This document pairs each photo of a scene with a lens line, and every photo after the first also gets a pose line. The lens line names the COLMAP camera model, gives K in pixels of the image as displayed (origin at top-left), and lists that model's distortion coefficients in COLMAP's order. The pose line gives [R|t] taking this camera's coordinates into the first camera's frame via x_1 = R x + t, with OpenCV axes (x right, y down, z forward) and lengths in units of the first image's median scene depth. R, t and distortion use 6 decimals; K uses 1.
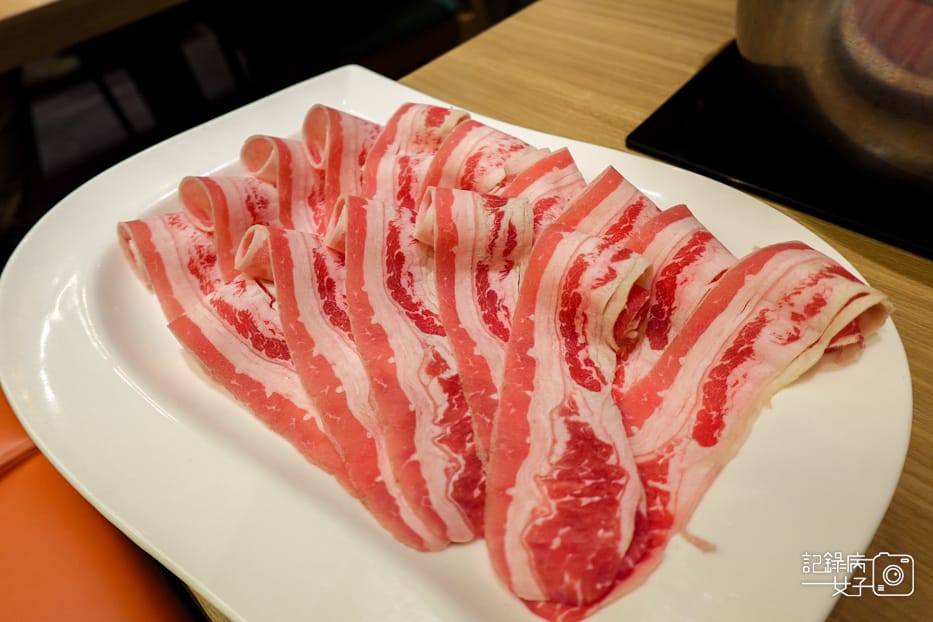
lens RADIAL K [[528.1, 0, 469.2], [0, 528.1, 326.3], [0, 0, 1]] dist [0.003390, 0.004158]
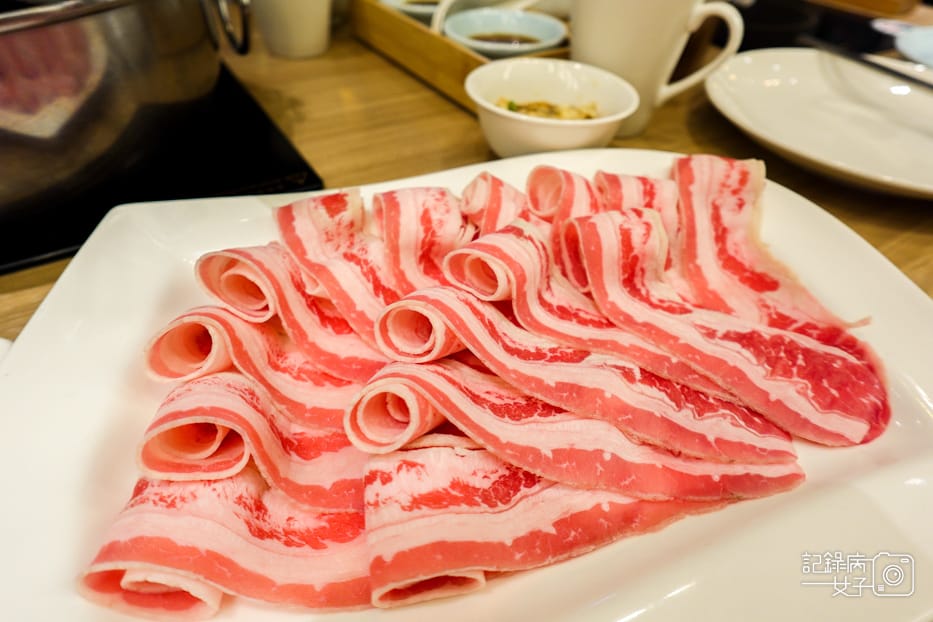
lens RADIAL K [[518.1, 0, 462.7], [0, 518.1, 322.6], [0, 0, 1]] dist [0.001837, 0.002174]
pose [[0.574473, -0.511407, 0.639096, -0.802128], [0.584101, 0.803114, 0.117617, -0.294944], [-0.573417, 0.305728, 0.760081, 0.398161]]
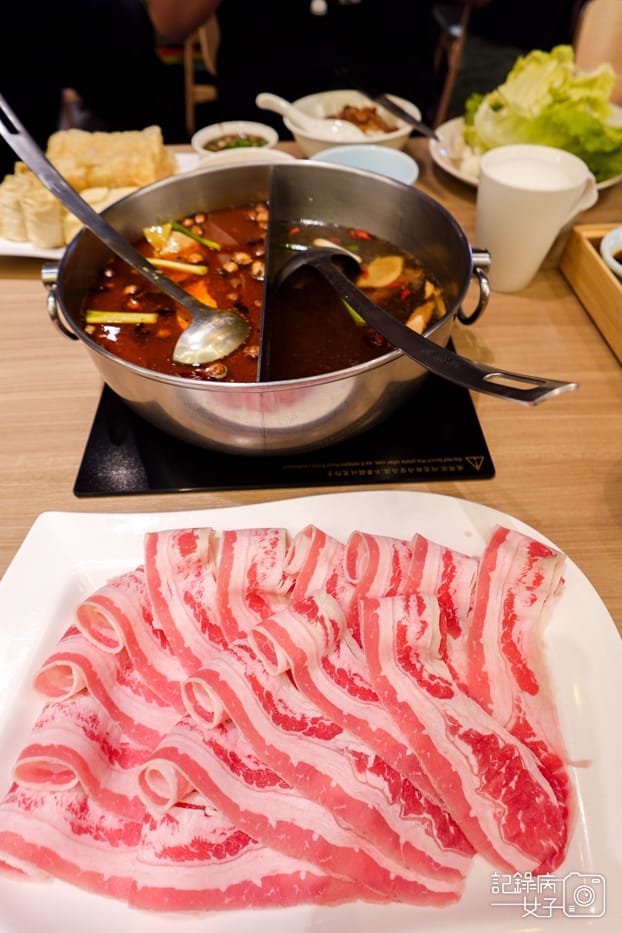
lens RADIAL K [[528.1, 0, 311.0], [0, 528.1, 466.5], [0, 0, 1]] dist [0.003390, 0.004158]
pose [[0.767475, -0.482688, 0.421894, -0.345572], [0.481654, 0.868460, 0.117419, -0.746756], [-0.423075, 0.113091, 0.899010, -0.183736]]
